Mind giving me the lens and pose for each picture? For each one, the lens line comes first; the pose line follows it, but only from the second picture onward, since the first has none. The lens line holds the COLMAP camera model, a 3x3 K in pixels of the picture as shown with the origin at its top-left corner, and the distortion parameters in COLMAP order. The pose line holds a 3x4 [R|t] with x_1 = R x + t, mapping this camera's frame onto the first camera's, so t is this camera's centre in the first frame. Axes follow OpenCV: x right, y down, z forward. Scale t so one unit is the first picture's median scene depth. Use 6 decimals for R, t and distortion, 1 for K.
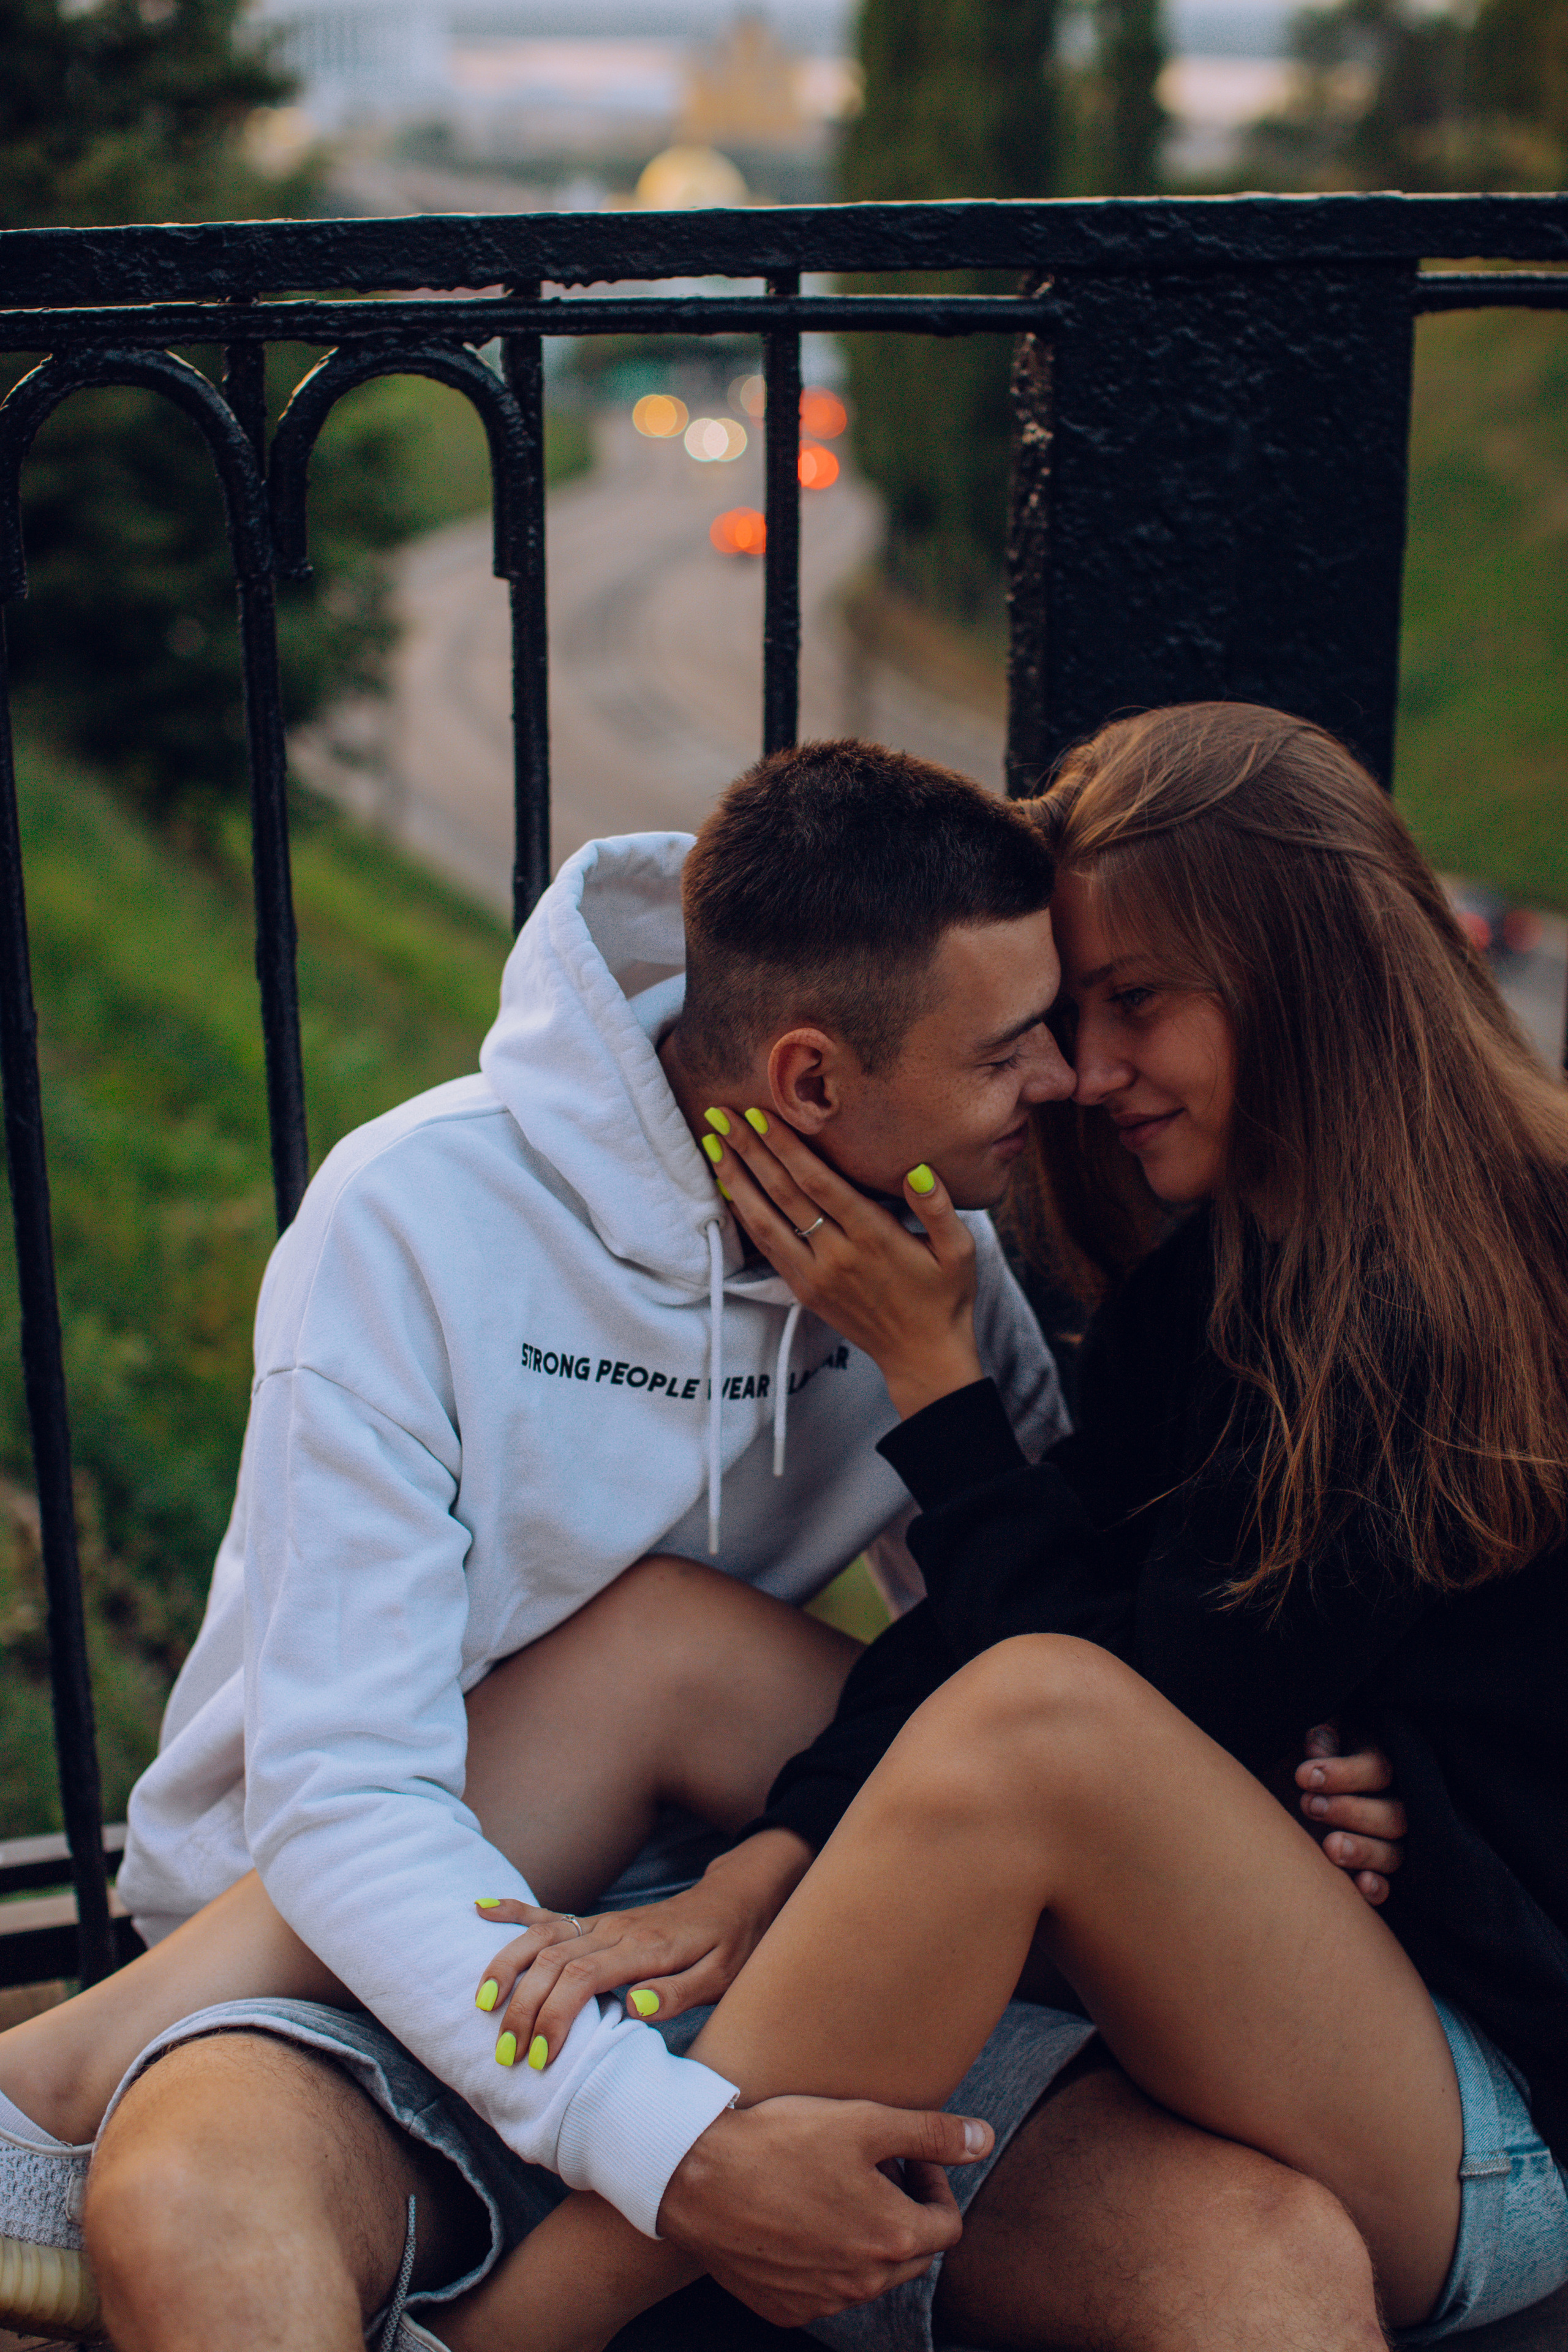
lens RADIAL K [[3349.9, 0, 784.0], [0, 3349.9, 1176.0], [0, 0, 1]] dist [-0.222065, 0.471472]
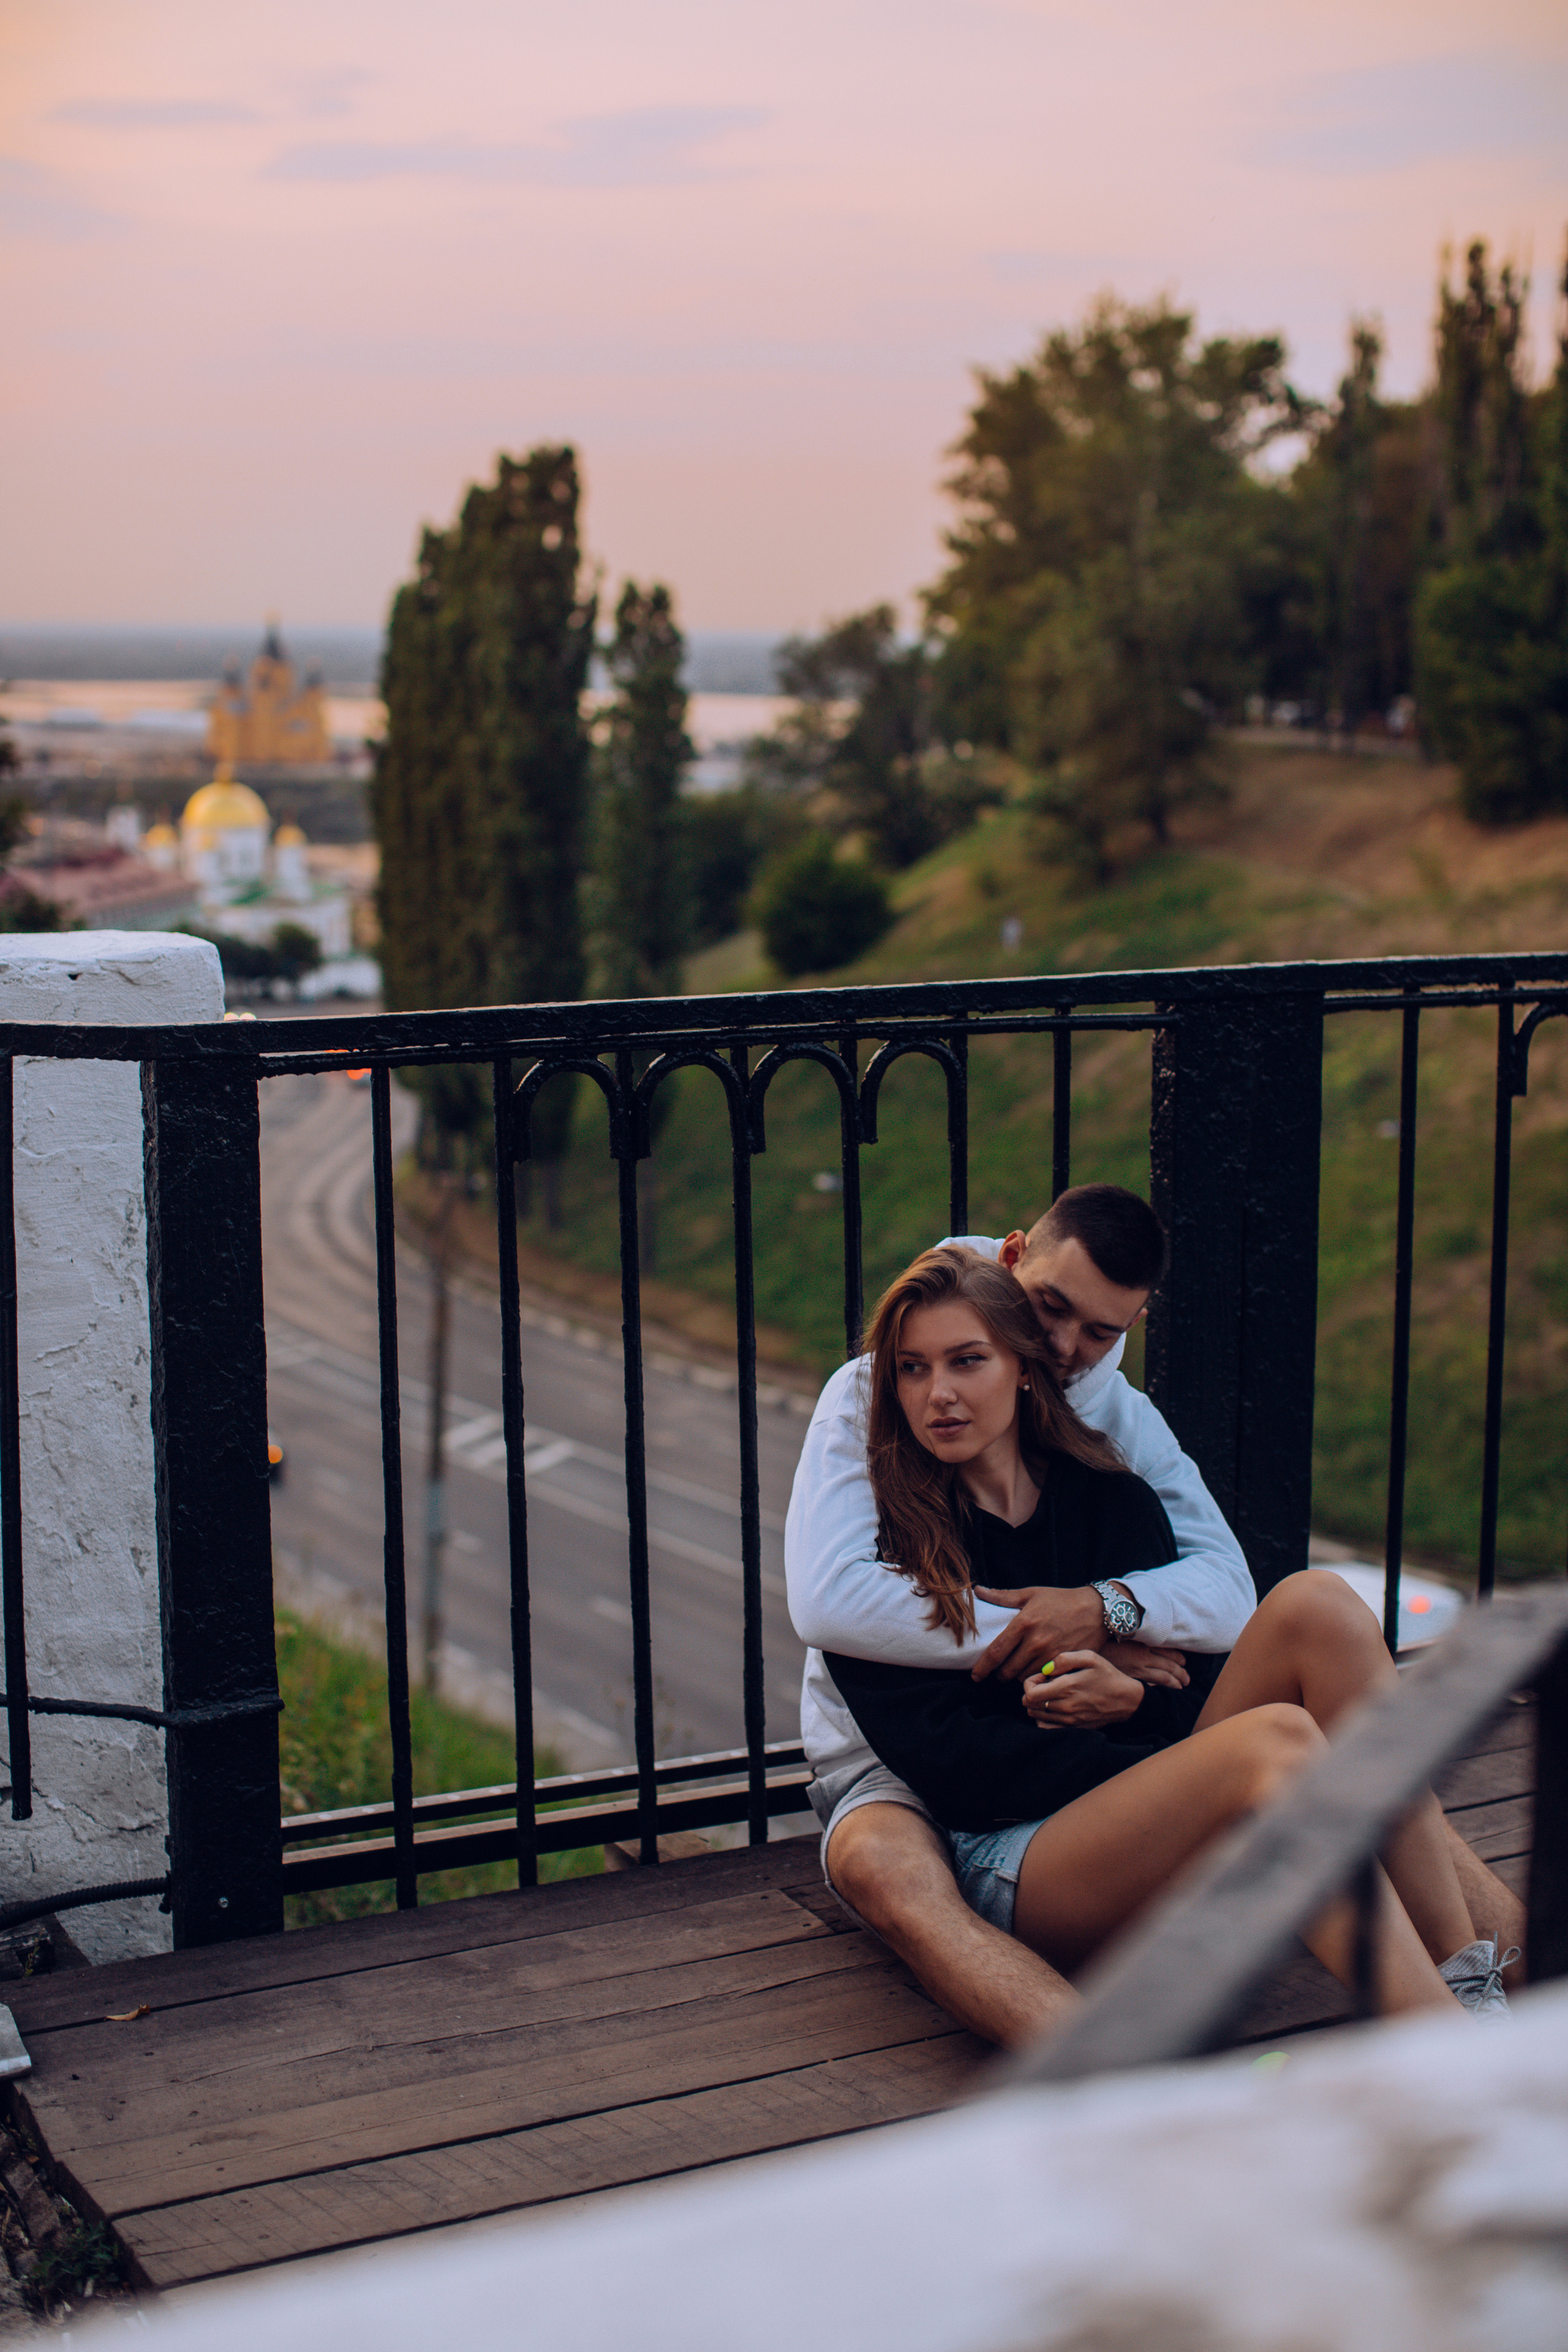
lens RADIAL K [[3349.9, 0, 784.0], [0, 3349.9, 1176.0], [0, 0, 1]] dist [-0.222065, 0.471472]
pose [[0.986975, -0.022122, 0.159345, -0.528576], [0.049729, 0.983942, -0.171420, 0.211763], [-0.152994, 0.177111, 0.972227, -1.109808]]
